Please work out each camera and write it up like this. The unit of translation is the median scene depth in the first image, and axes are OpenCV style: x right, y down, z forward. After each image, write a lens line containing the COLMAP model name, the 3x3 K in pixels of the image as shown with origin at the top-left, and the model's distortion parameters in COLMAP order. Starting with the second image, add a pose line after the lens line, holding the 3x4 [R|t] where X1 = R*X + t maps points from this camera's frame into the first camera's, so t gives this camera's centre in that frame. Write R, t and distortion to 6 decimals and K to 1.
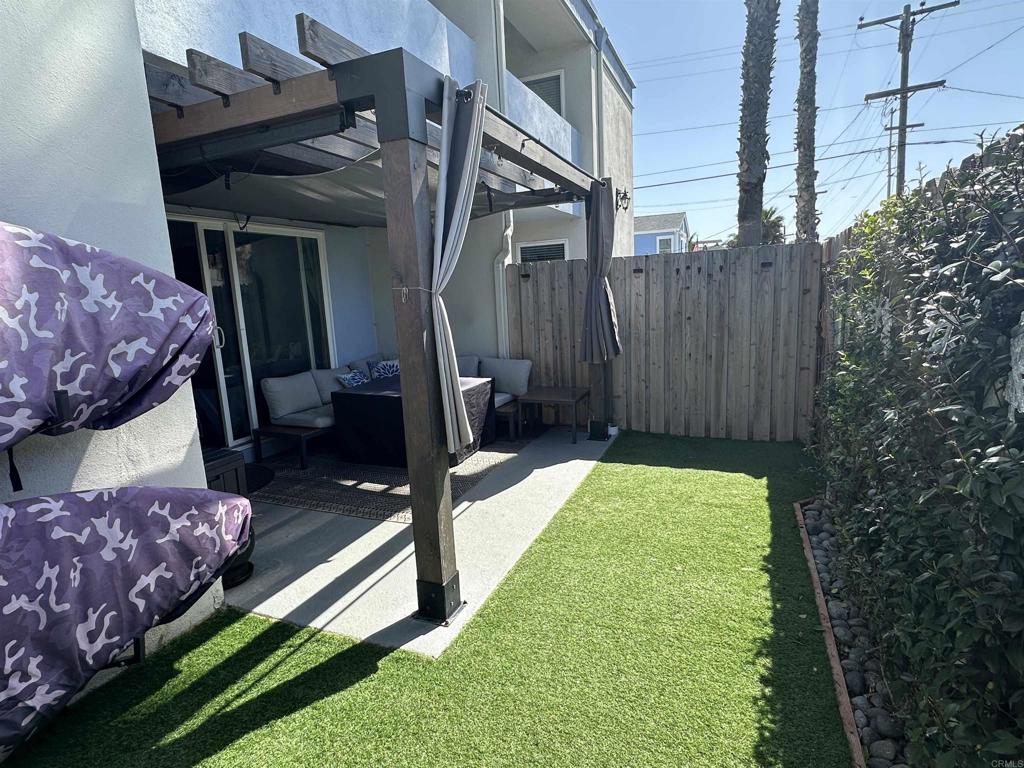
lens RADIAL K [[567.2, 0, 512.2], [0, 567.2, 384.9], [0, 0, 1]] dist [-0.020783, 0.000003]
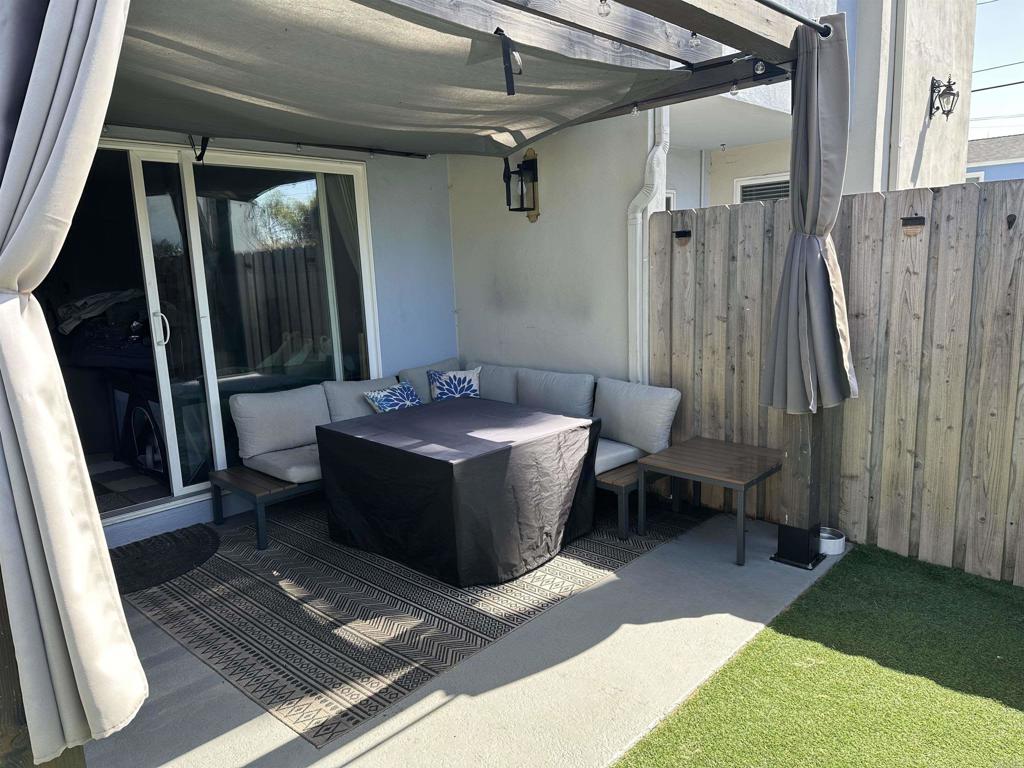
lens RADIAL K [[719.4, 0, 510.4], [0, 719.4, 385.3], [0, 0, 1]] dist [0.029831, -0.028137]
pose [[0.933250, 0.071131, -0.352114, 0.129808], [-0.064889, 0.997456, 0.029516, -0.060800], [0.353318, -0.004697, 0.935492, 0.312050]]
